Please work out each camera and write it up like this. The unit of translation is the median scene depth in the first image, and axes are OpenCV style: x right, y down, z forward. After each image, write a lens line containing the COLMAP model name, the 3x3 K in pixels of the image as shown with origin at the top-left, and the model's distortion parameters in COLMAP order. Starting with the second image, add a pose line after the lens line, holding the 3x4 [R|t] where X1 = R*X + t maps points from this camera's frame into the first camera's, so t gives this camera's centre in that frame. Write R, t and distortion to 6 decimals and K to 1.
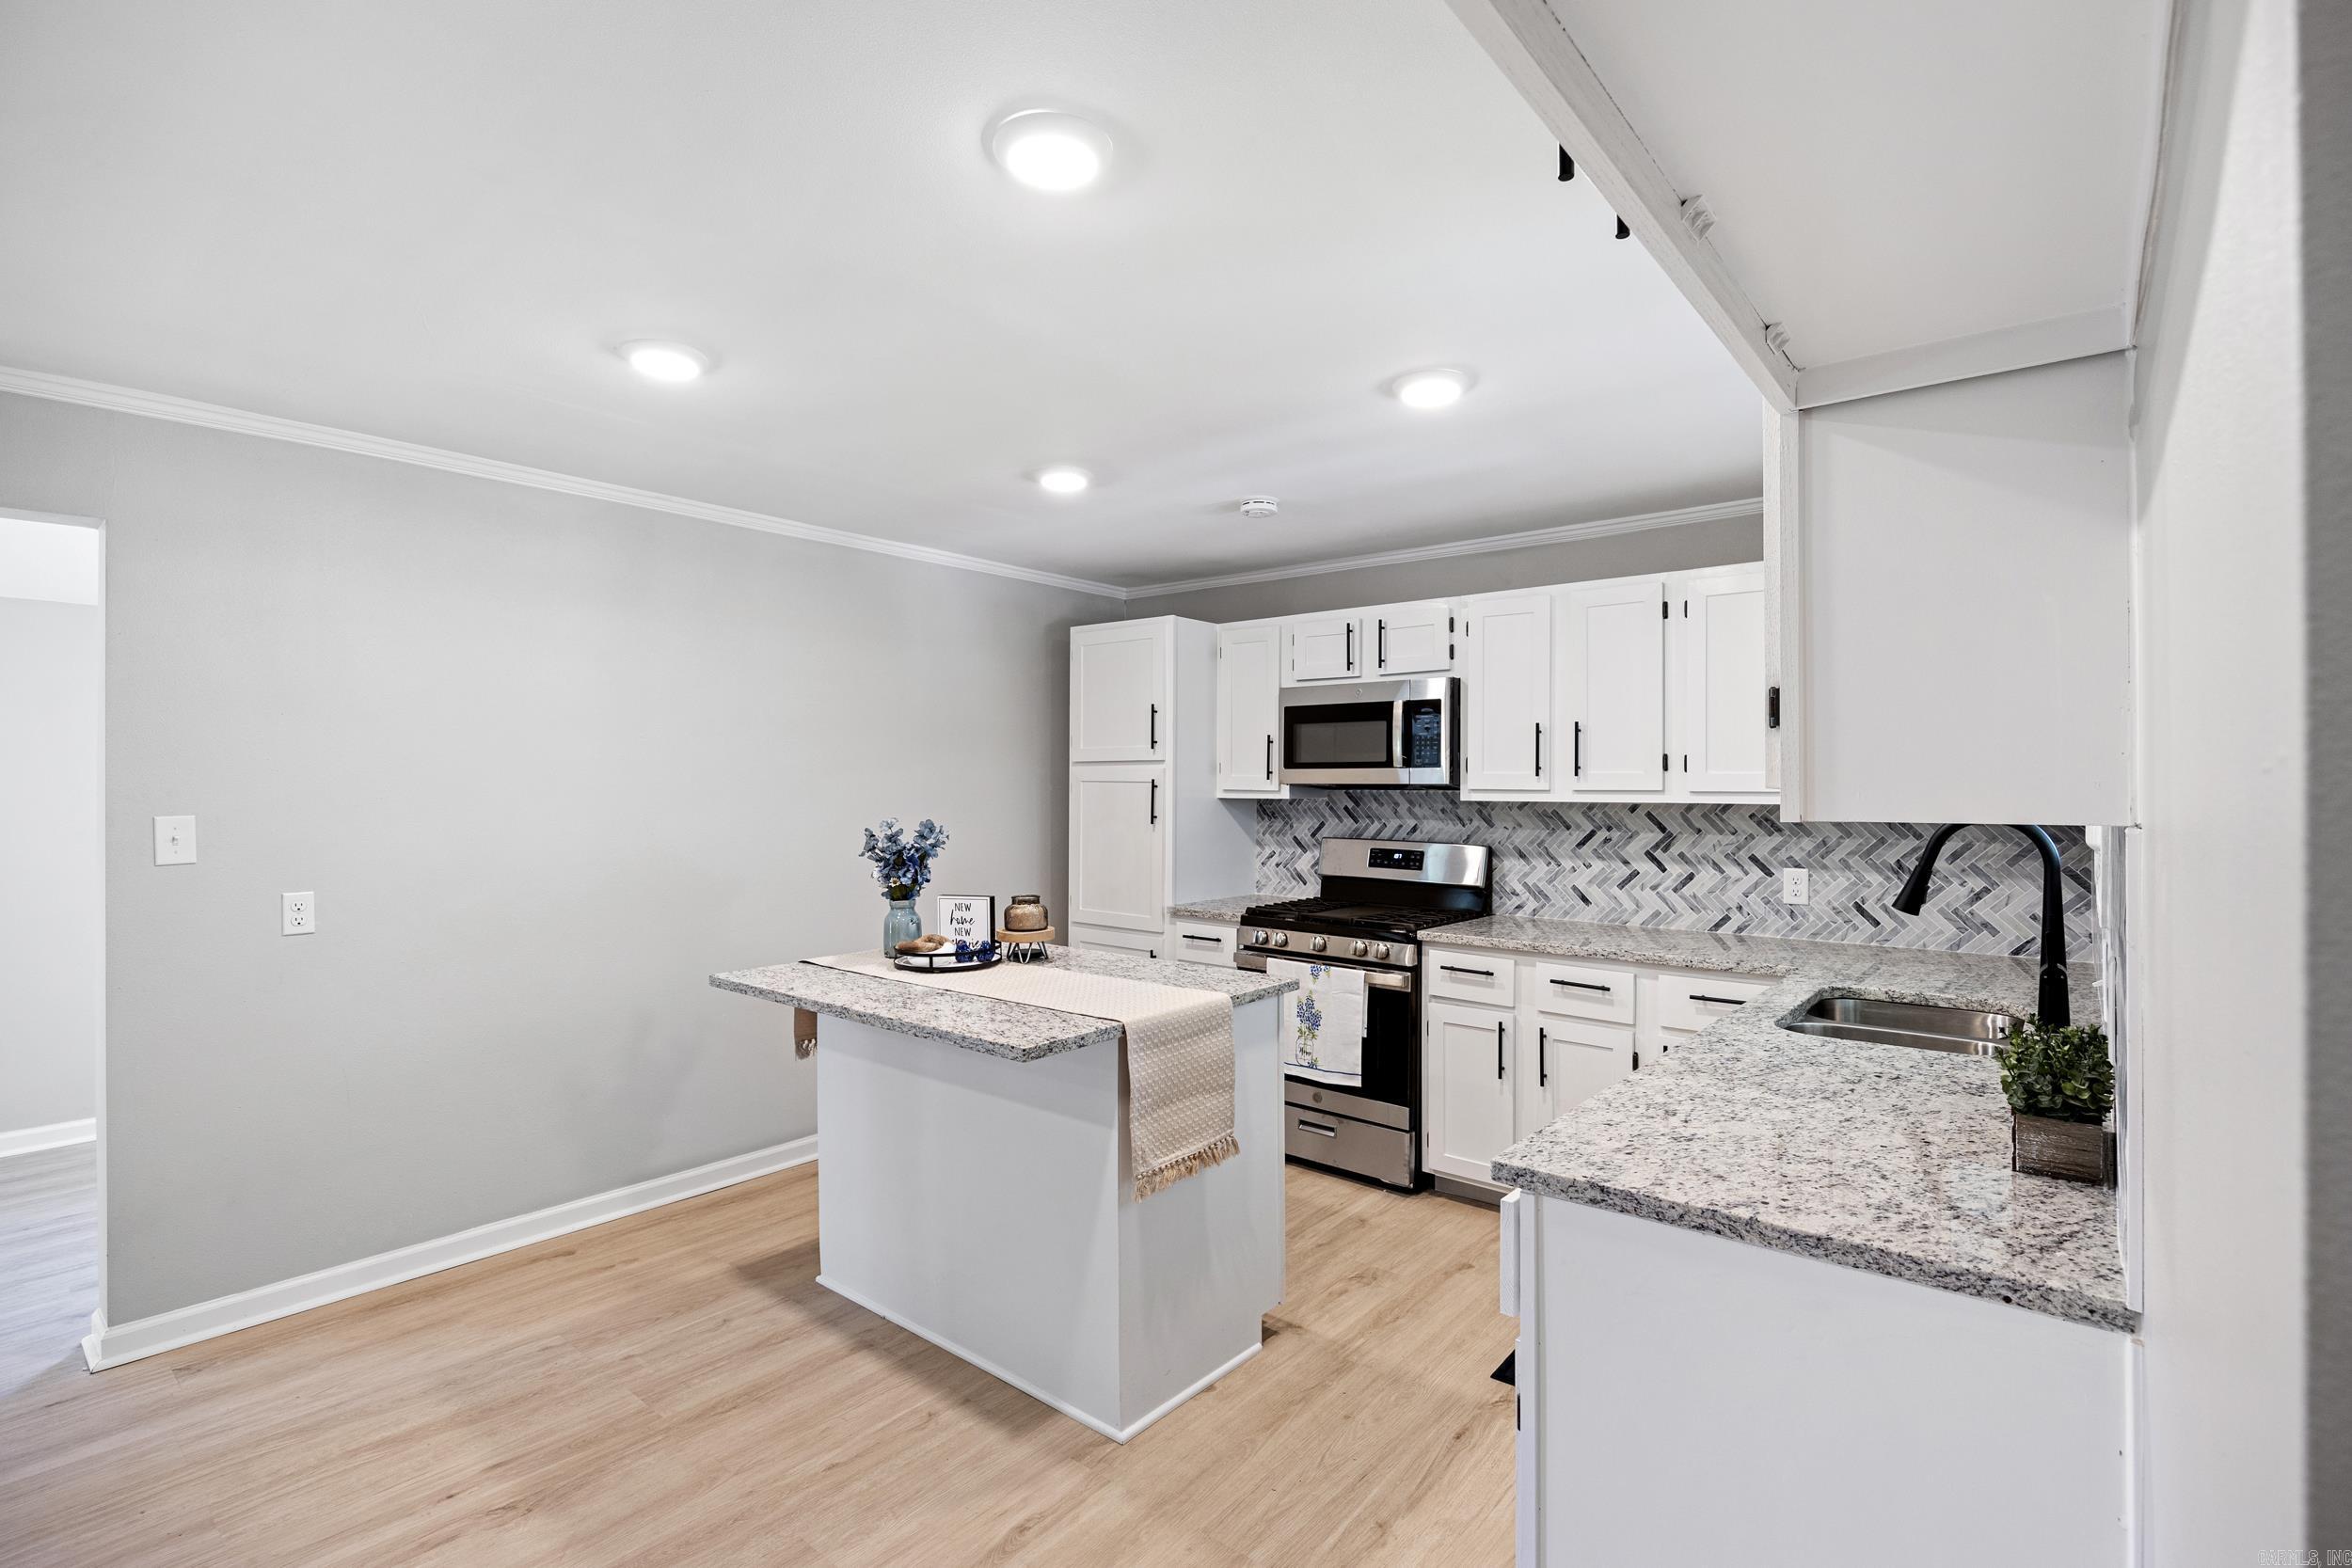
lens RADIAL K [[1079.8, 0, 1187.8], [0, 1079.8, 779.1], [0, 0, 1]] dist [-0.019194, 0.009414]
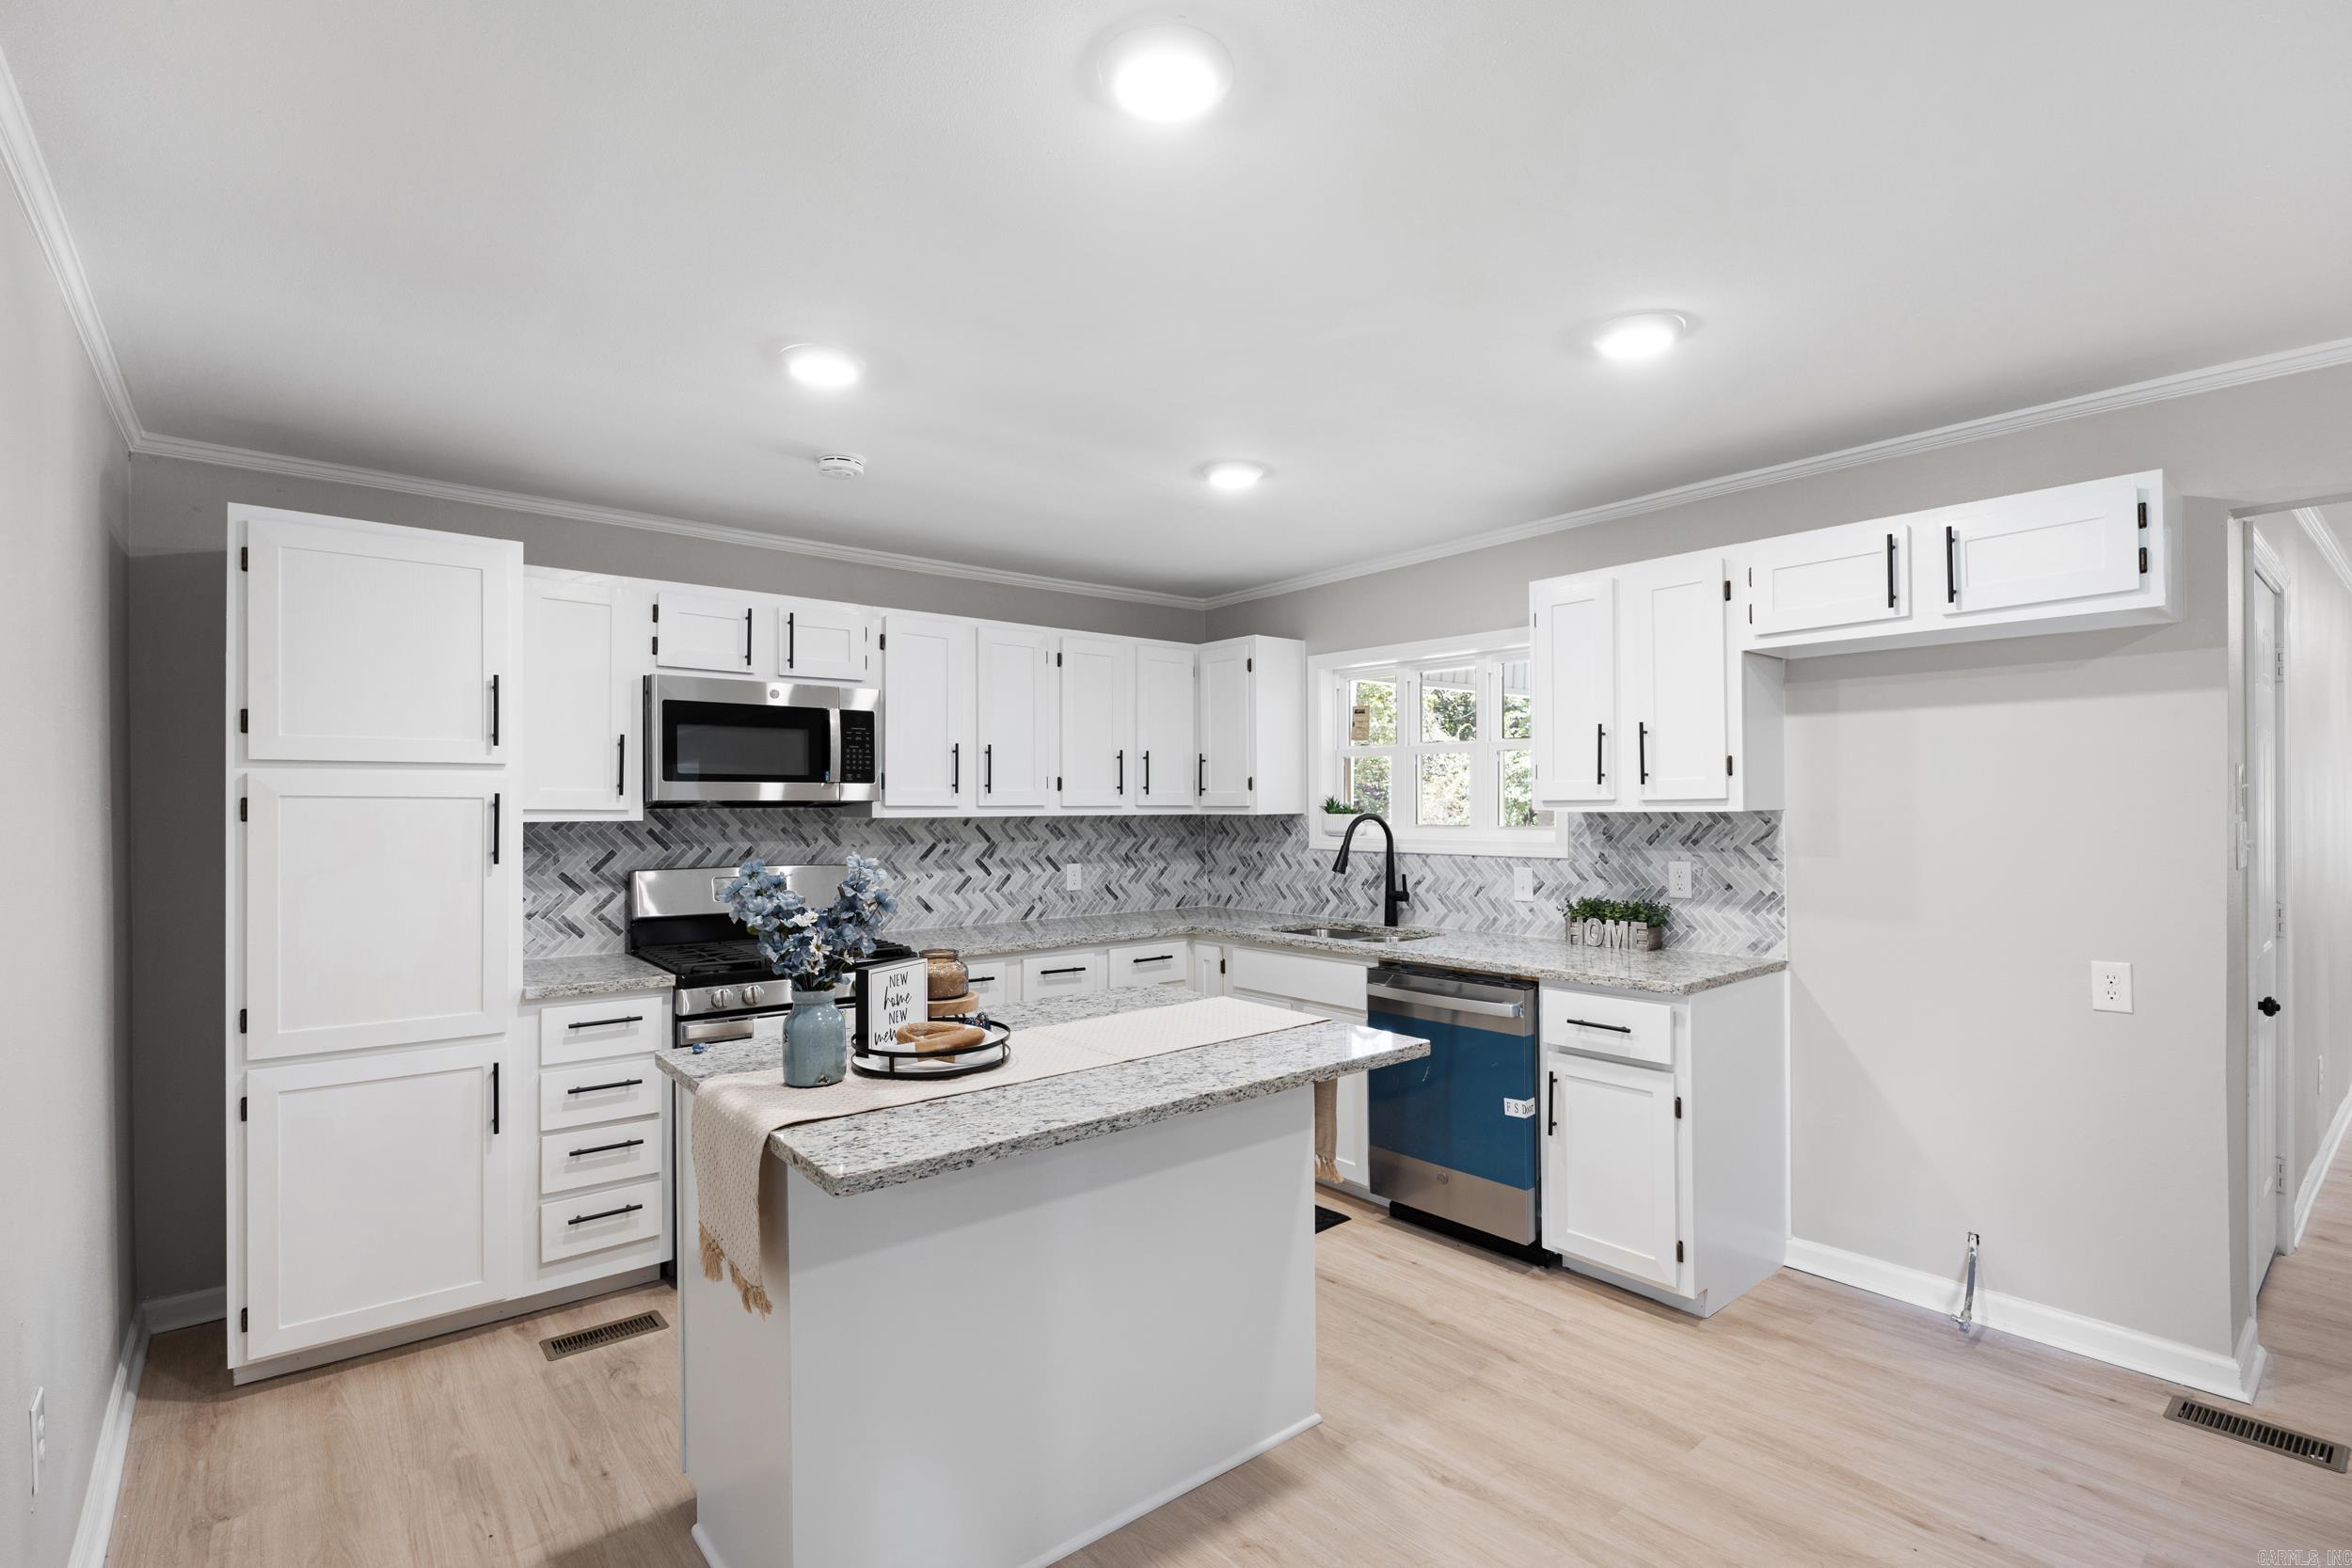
lens RADIAL K [[1079.8, 0, 1185.9], [0, 1079.8, 801.9], [0, 0, 1]] dist [-0.019194, 0.009414]
pose [[0.181059, 0.001281, 0.983471, -0.682403], [-0.001047, 0.999999, -0.001109, 0.006532], [-0.983472, -0.000828, 0.181060, 0.569213]]
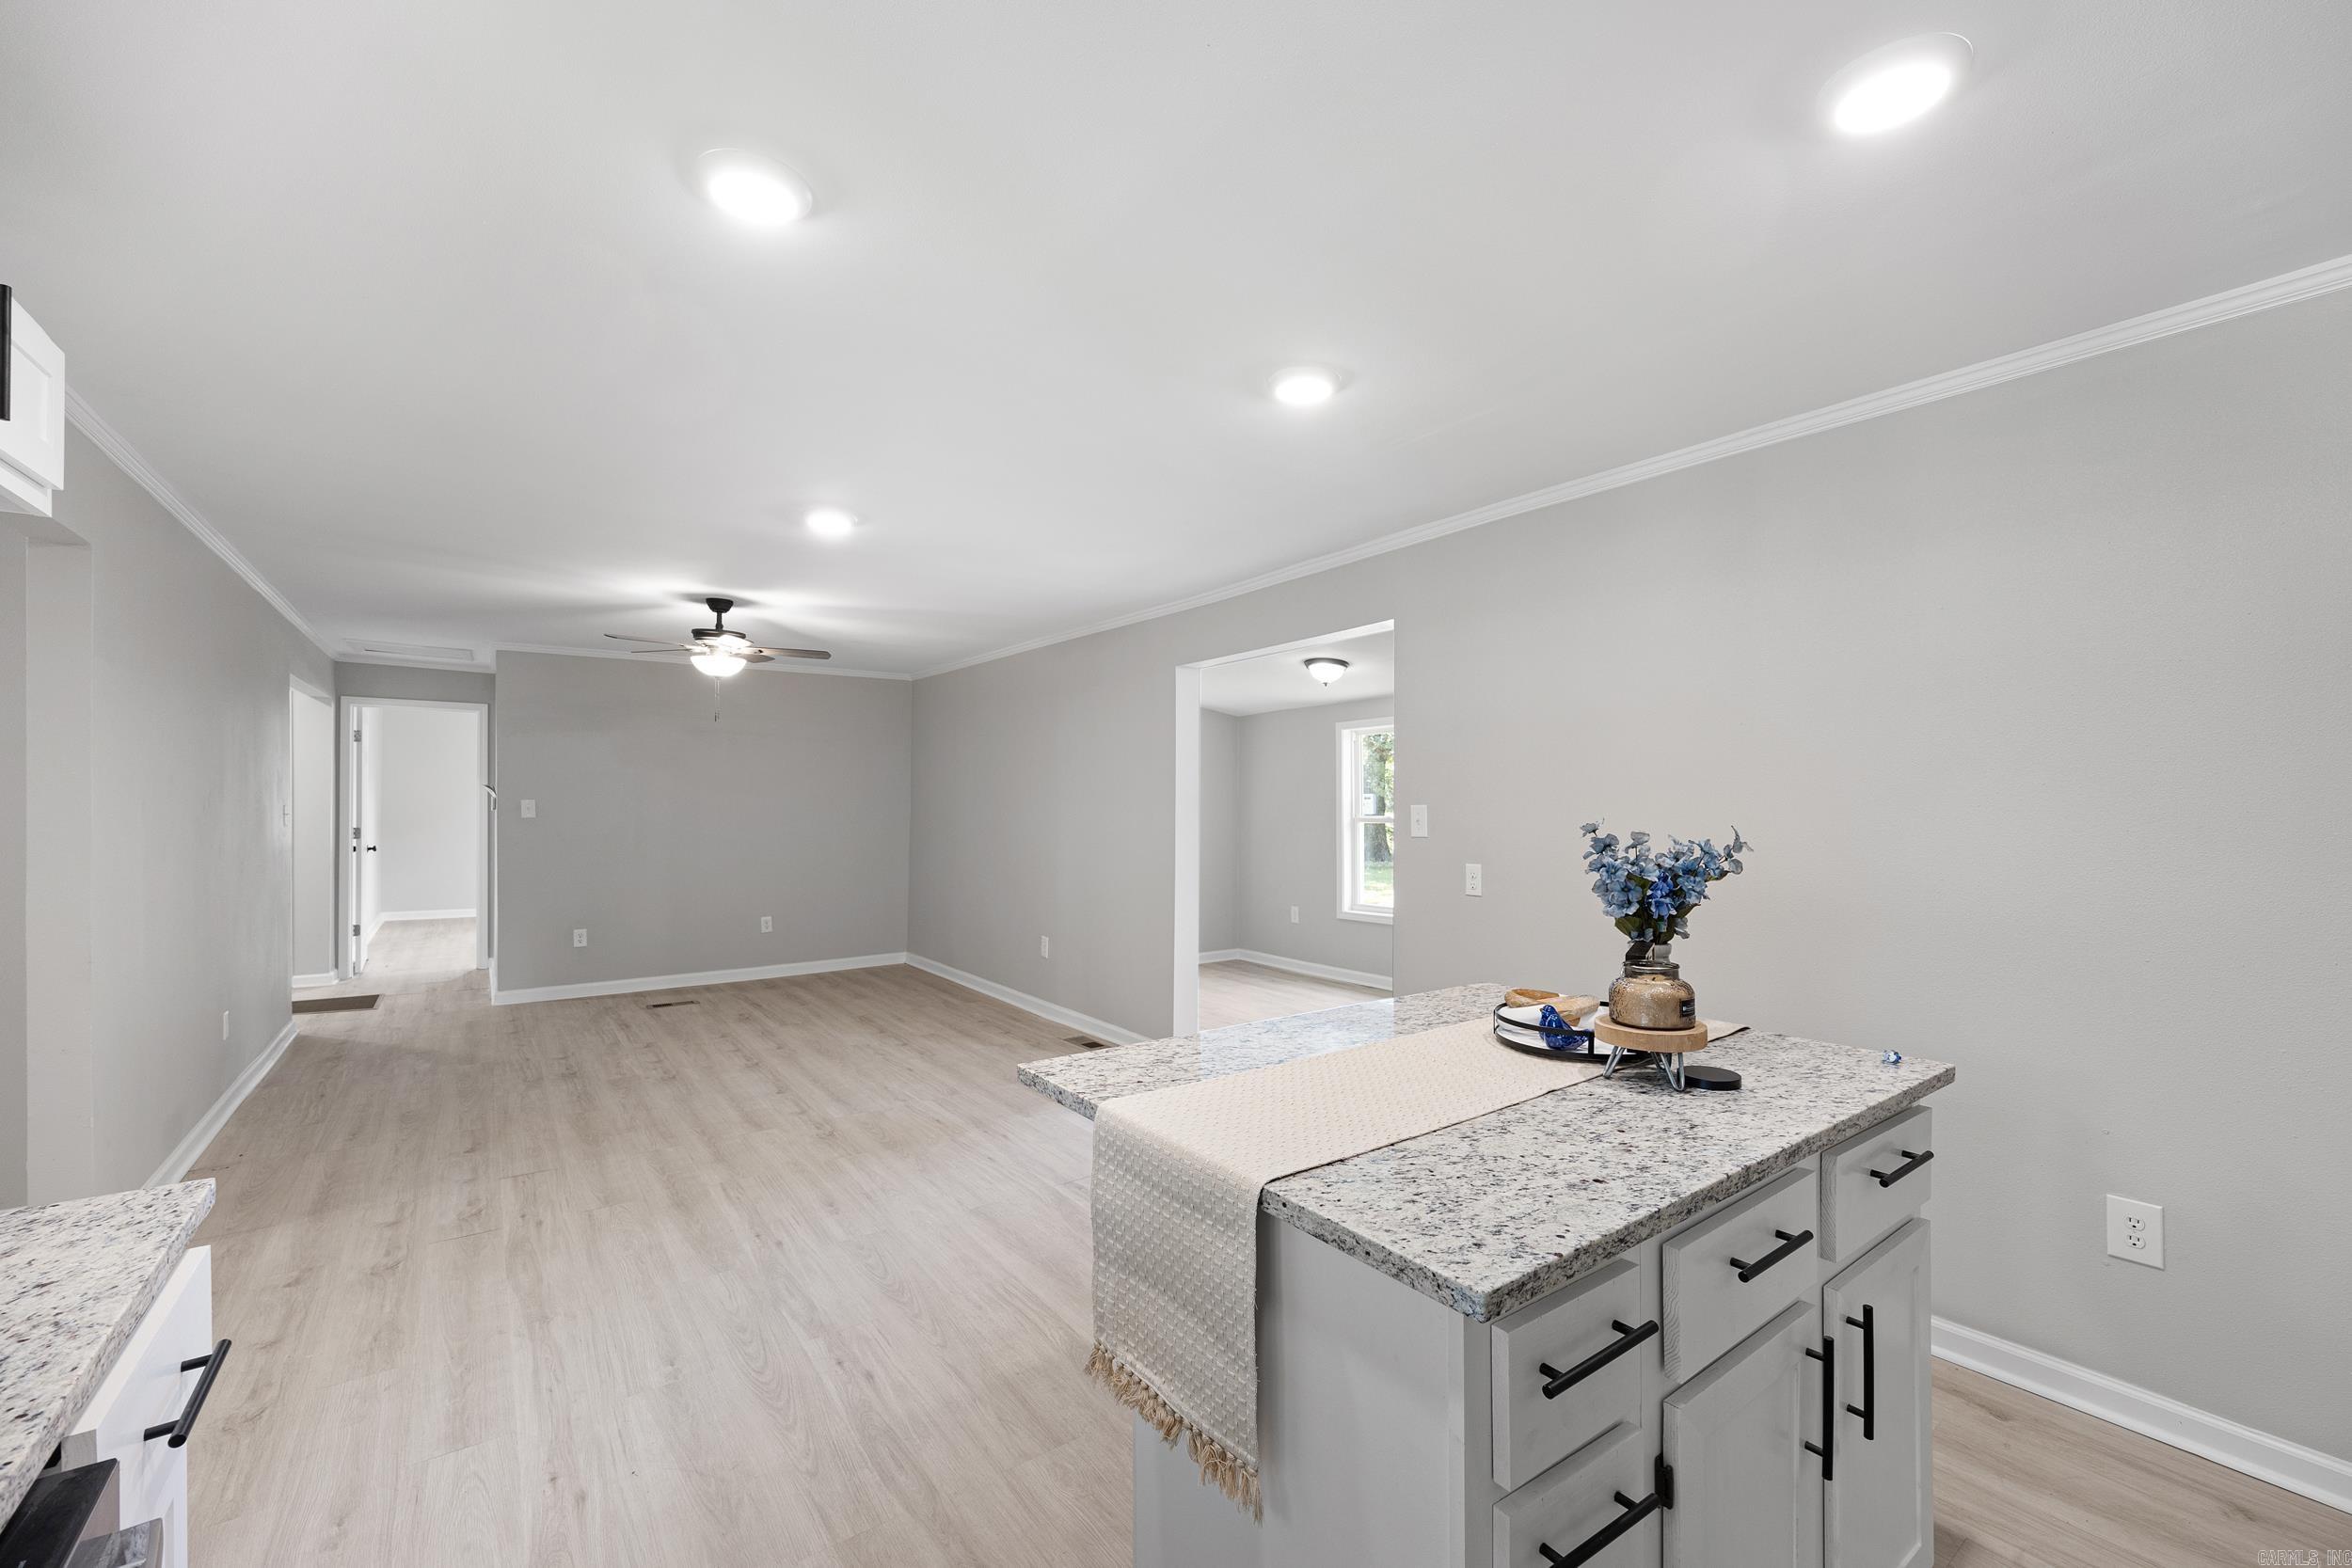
lens RADIAL K [[965.7, 0, 1183.9], [0, 965.7, 802.6], [0, 0, 1]] dist [0.001134, -0.001057]
pose [[-0.246340, 0.004430, -0.969173, 0.309057], [0.004314, 0.999985, 0.003474, 0.018172], [0.969174, -0.003325, -0.246355, 0.715520]]
